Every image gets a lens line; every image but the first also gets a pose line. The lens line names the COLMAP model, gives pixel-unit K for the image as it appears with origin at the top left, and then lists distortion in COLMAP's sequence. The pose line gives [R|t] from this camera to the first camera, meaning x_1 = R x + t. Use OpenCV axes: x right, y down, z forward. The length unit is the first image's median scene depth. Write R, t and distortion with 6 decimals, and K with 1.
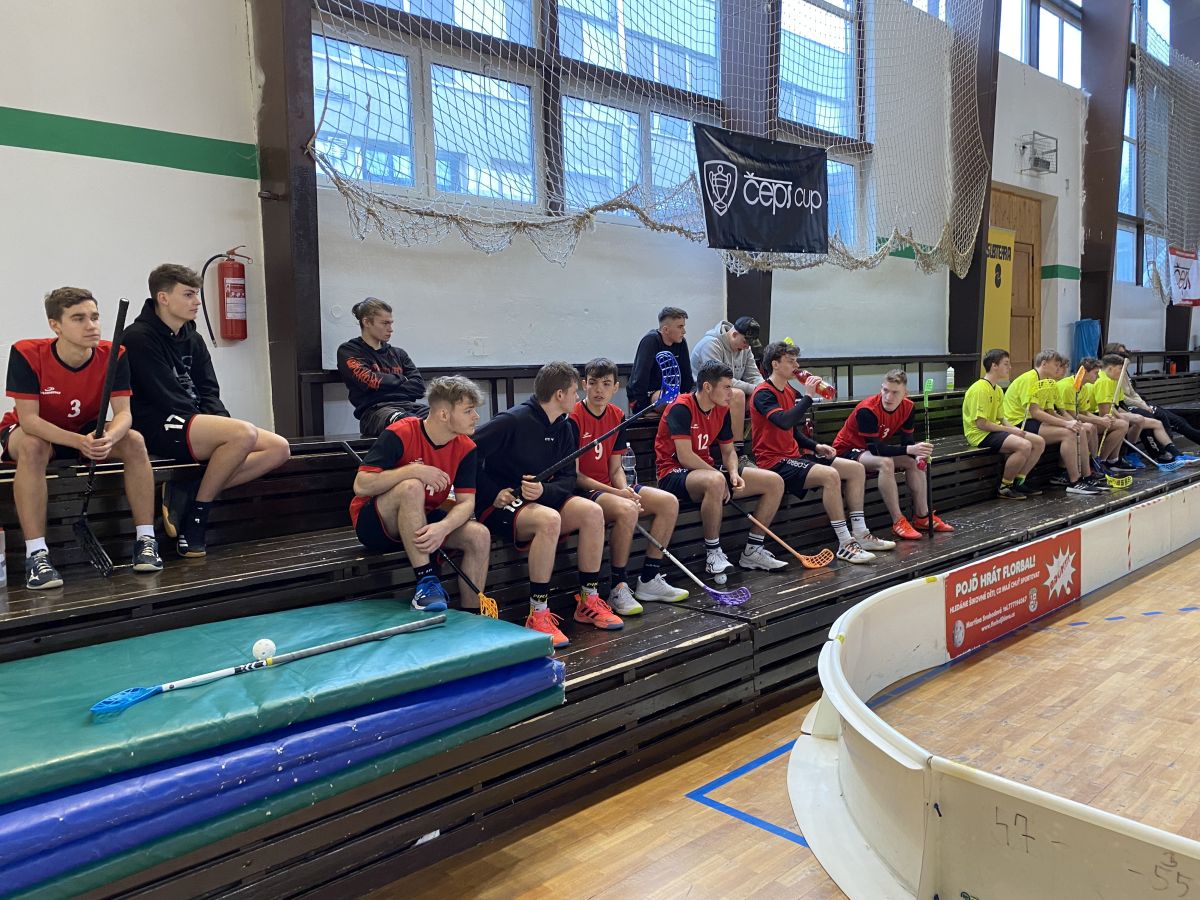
lens RADIAL K [[906.2, 0, 607.8], [0, 906.2, 451.4], [0, 0, 1]] dist [0.027756, -0.033492]
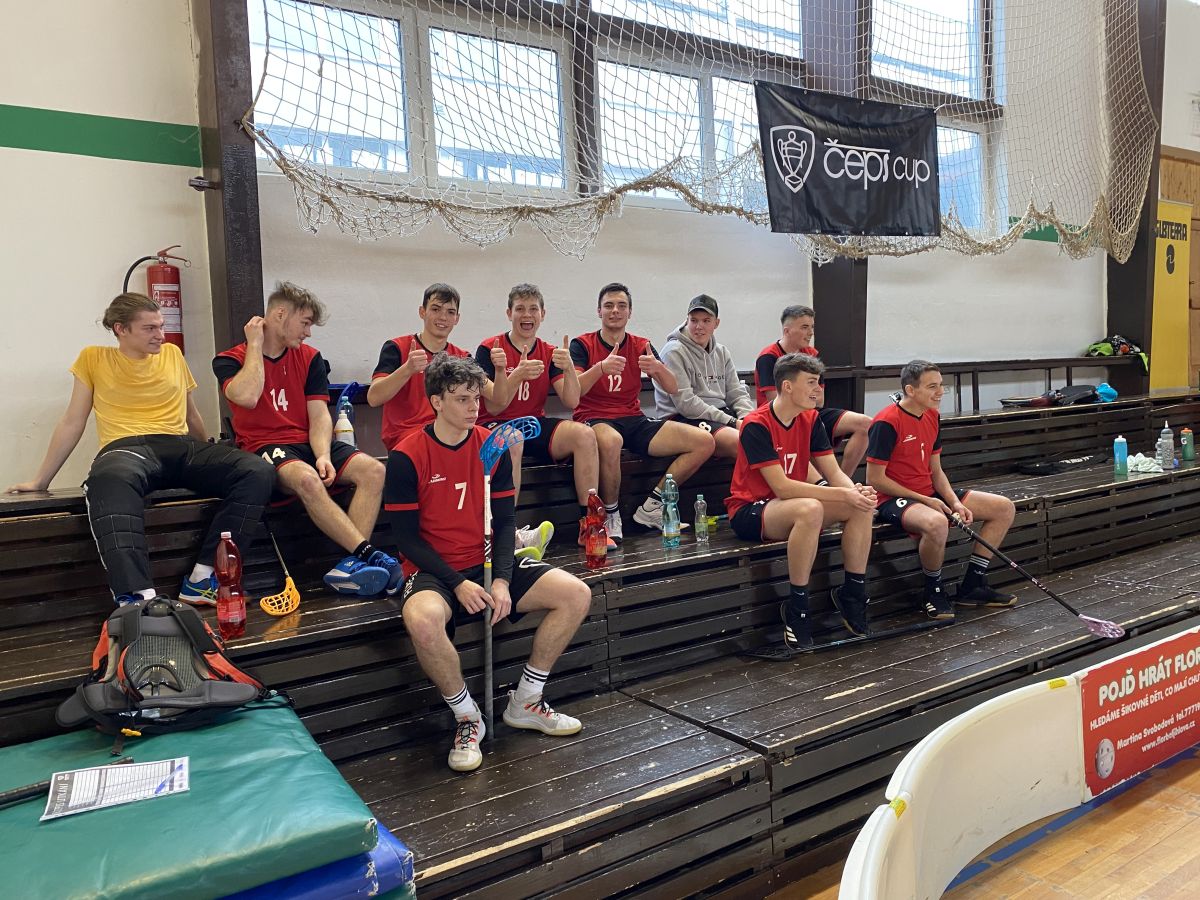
lens RADIAL K [[906.2, 0, 590.8], [0, 906.2, 442.9], [0, 0, 1]] dist [0.027756, -0.033492]
pose [[0.985602, -0.006123, -0.168969, 0.092131], [0.002436, 0.999755, -0.022019, -0.019422], [0.169062, 0.021291, 0.985375, 0.190439]]
